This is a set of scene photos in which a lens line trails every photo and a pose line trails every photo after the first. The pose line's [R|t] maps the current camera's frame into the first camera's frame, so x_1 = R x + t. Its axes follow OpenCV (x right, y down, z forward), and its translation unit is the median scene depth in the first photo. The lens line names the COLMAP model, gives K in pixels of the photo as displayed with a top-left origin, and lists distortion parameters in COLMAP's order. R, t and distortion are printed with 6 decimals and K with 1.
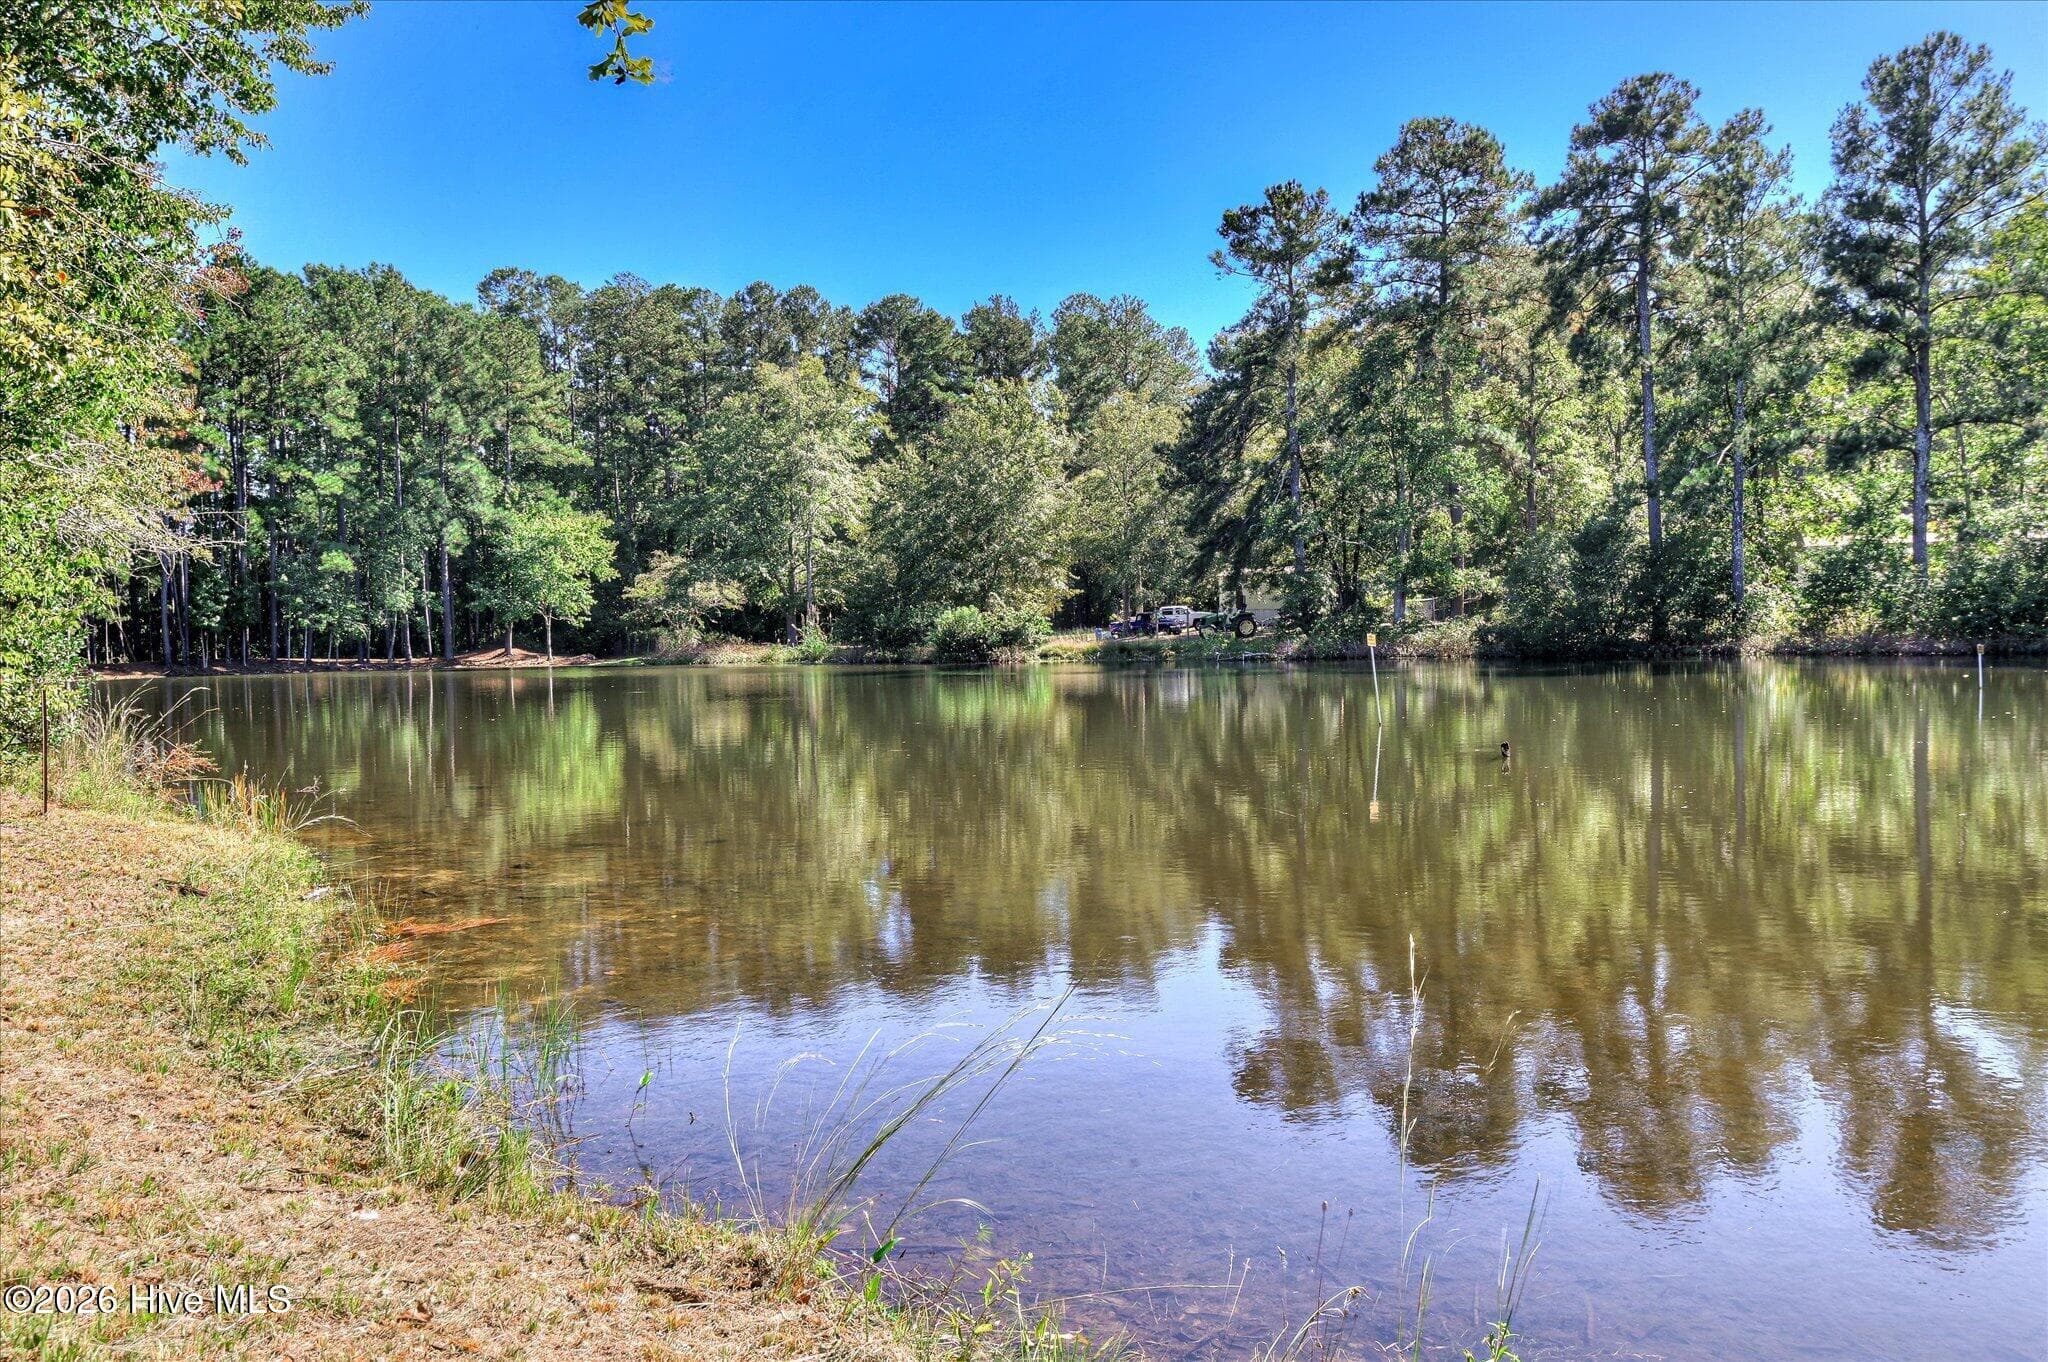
lens RADIAL K [[1668.3, 0, 1024.0], [0, 1668.3, 681.0], [0, 0, 1]] dist [0.039419, -0.014635]
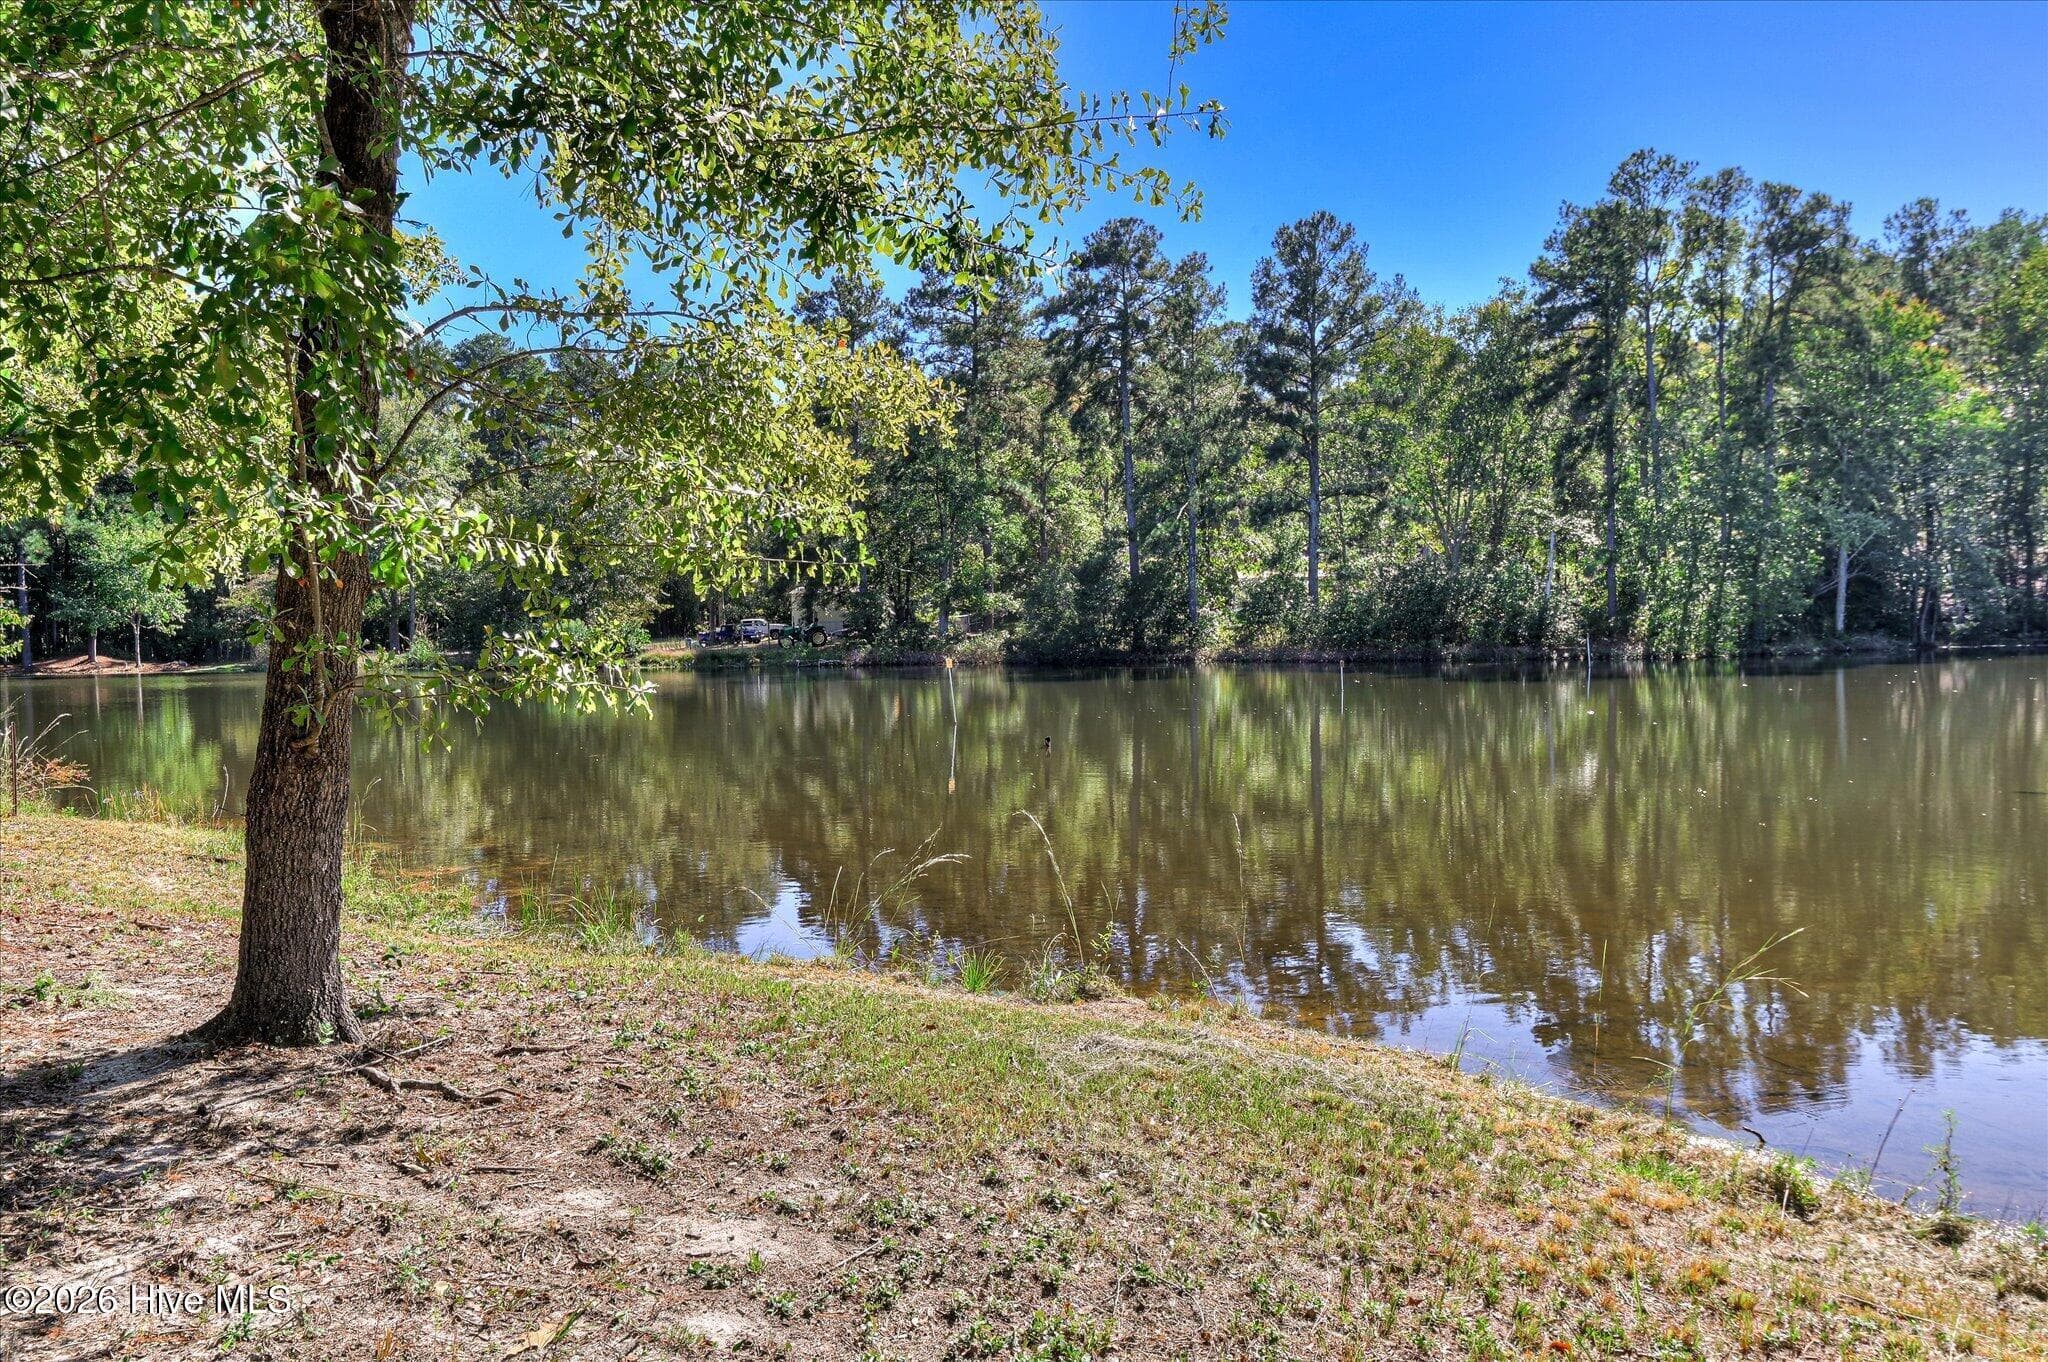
lens RADIAL K [[1668.3, 0, 1024.0], [0, 1668.3, 681.0], [0, 0, 1]] dist [0.039419, -0.014635]
pose [[0.956926, -0.009385, 0.290179, -0.082453], [0.007117, 0.999935, 0.008871, -0.012204], [-0.290244, -0.006424, 0.956931, -0.215266]]
